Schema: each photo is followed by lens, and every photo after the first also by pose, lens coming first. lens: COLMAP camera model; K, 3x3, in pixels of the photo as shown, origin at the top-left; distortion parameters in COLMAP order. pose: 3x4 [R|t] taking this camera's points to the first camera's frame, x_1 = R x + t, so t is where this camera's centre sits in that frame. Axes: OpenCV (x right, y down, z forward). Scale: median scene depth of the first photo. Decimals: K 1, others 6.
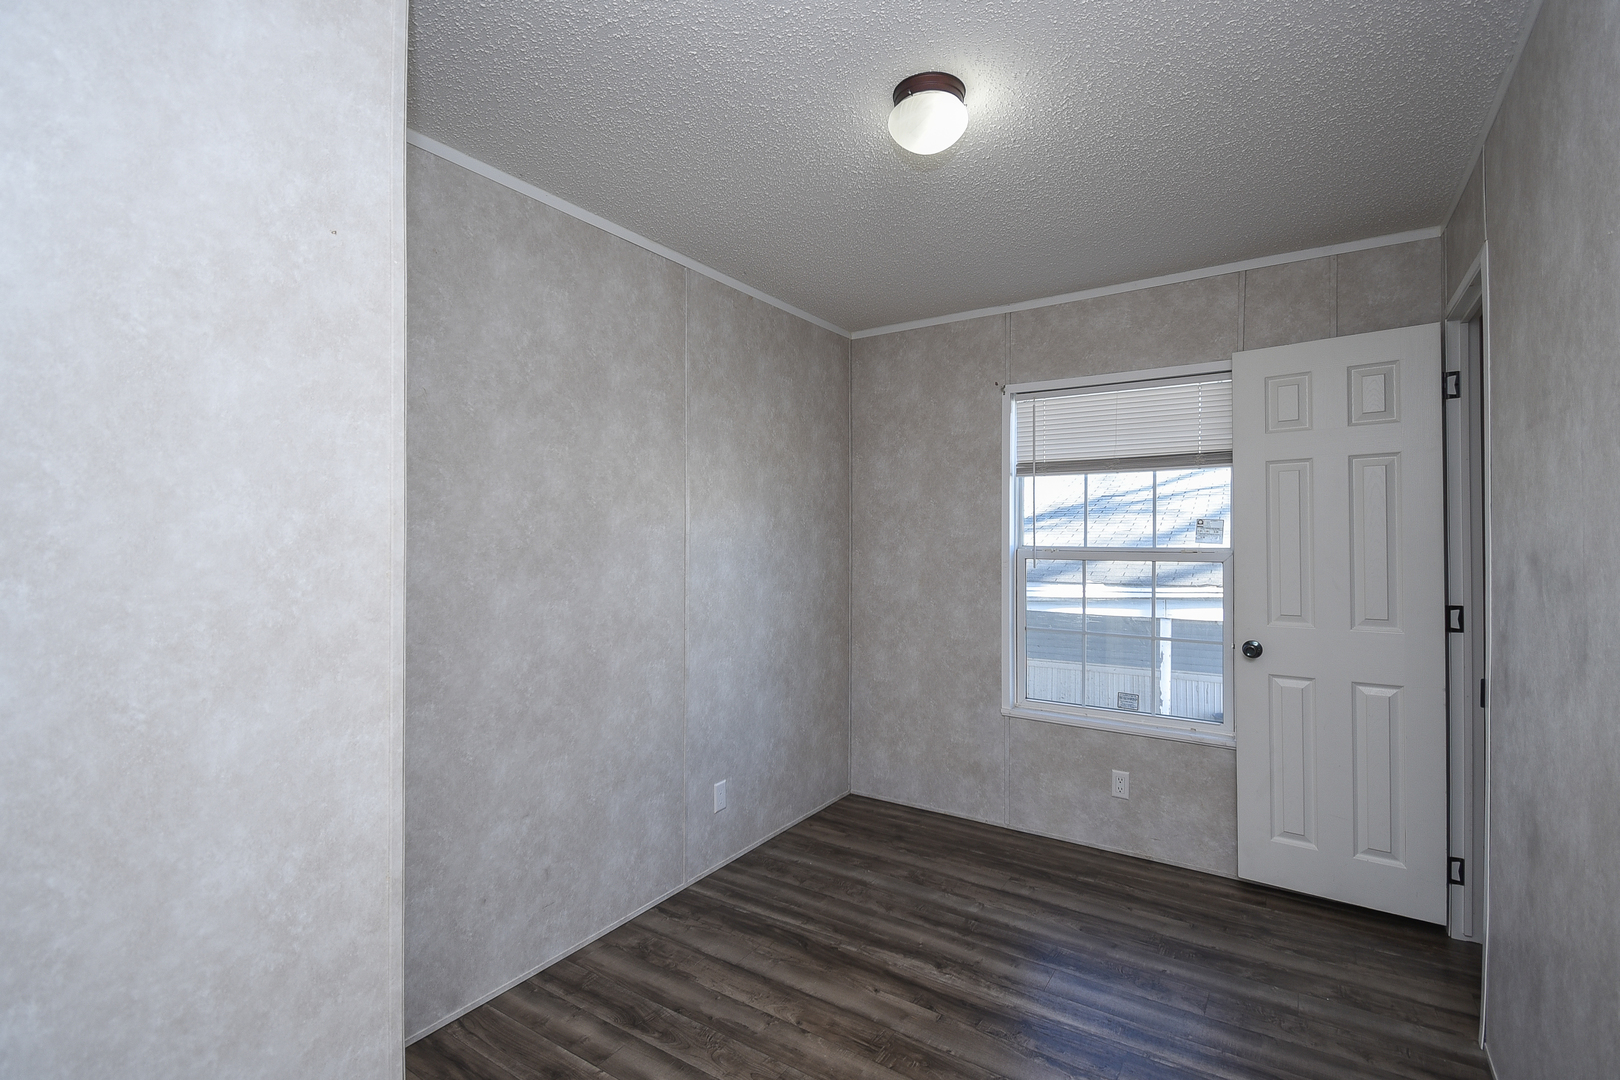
lens RADIAL K [[733.6, 0, 820.0], [0, 733.6, 533.3], [0, 0, 1]] dist [0.034014, -0.030483]
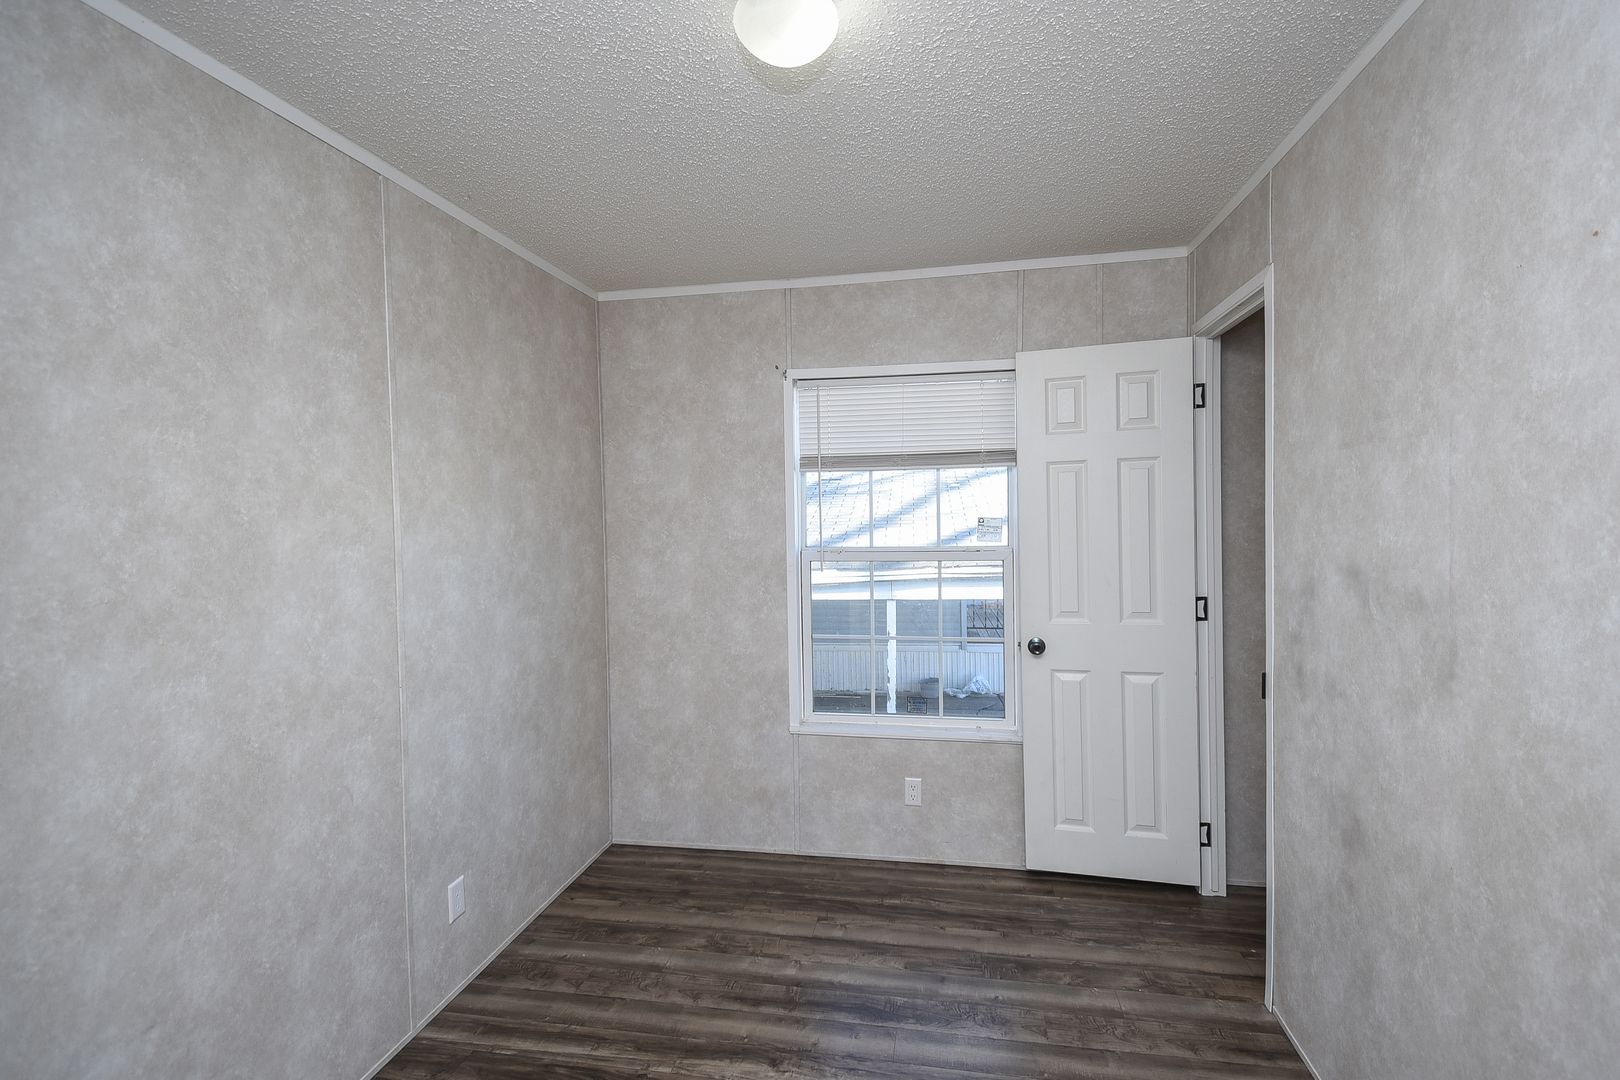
lens RADIAL K [[744.3, 0, 820.2], [0, 744.3, 535.8], [0, 0, 1]] dist [0.034319, -0.028982]
pose [[0.920177, -0.028826, 0.390439, -0.086658], [0.015797, 0.999207, 0.036542, -0.037147], [-0.391183, -0.027457, 0.919903, 0.167223]]
